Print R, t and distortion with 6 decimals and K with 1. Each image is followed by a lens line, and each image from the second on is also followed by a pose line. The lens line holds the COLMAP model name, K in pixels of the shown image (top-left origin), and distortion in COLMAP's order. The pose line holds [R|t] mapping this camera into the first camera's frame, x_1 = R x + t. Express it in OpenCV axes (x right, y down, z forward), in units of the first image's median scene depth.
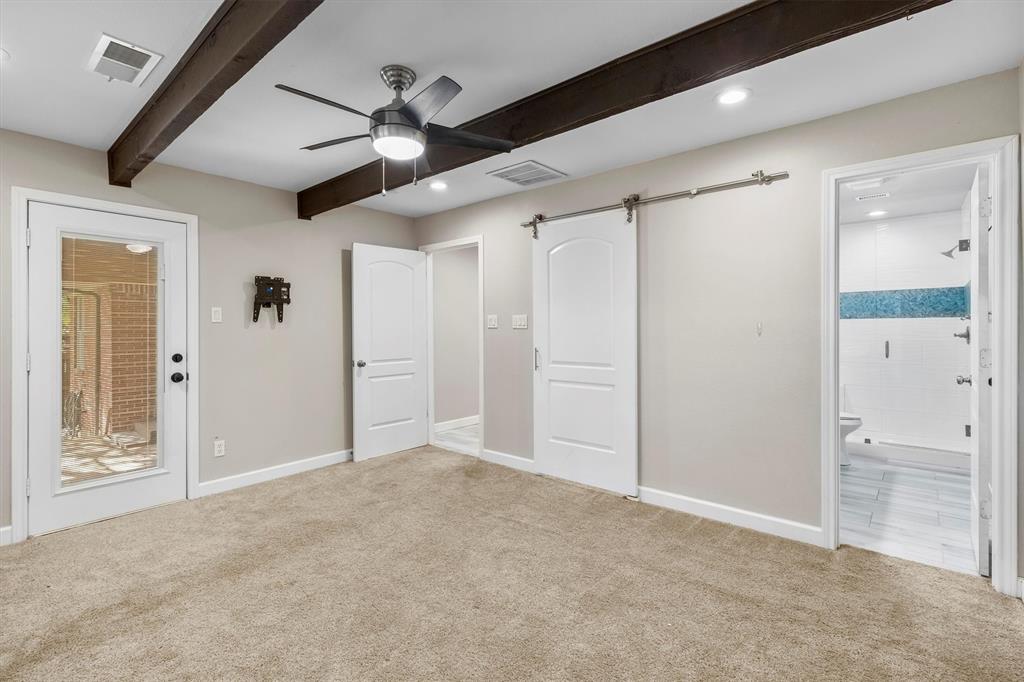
lens RADIAL K [[466.7, 0, 508.0], [0, 466.7, 329.2], [0, 0, 1]] dist [0.001875, 0.000105]
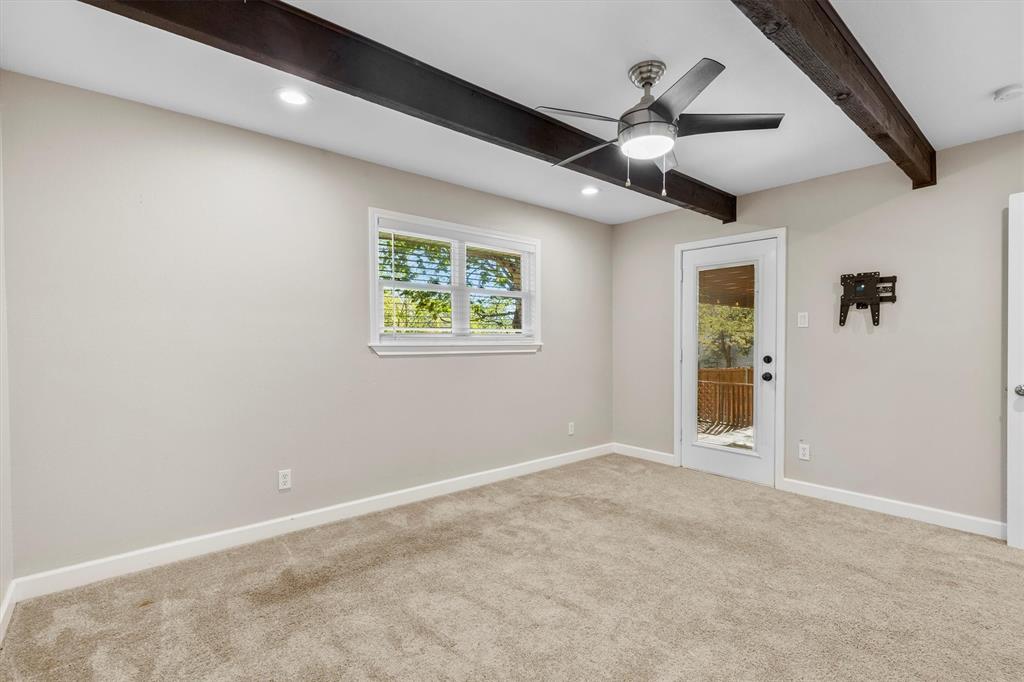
lens RADIAL K [[463.0, 0, 512.0], [0, 463.0, 341.0], [0, 0, 1]] dist [0.015395, 0.000007]
pose [[-0.142523, 0.013667, -0.989697, 0.482391], [-0.001687, 0.999900, 0.014051, 0.002366], [0.989790, 0.003672, -0.142486, 0.534135]]
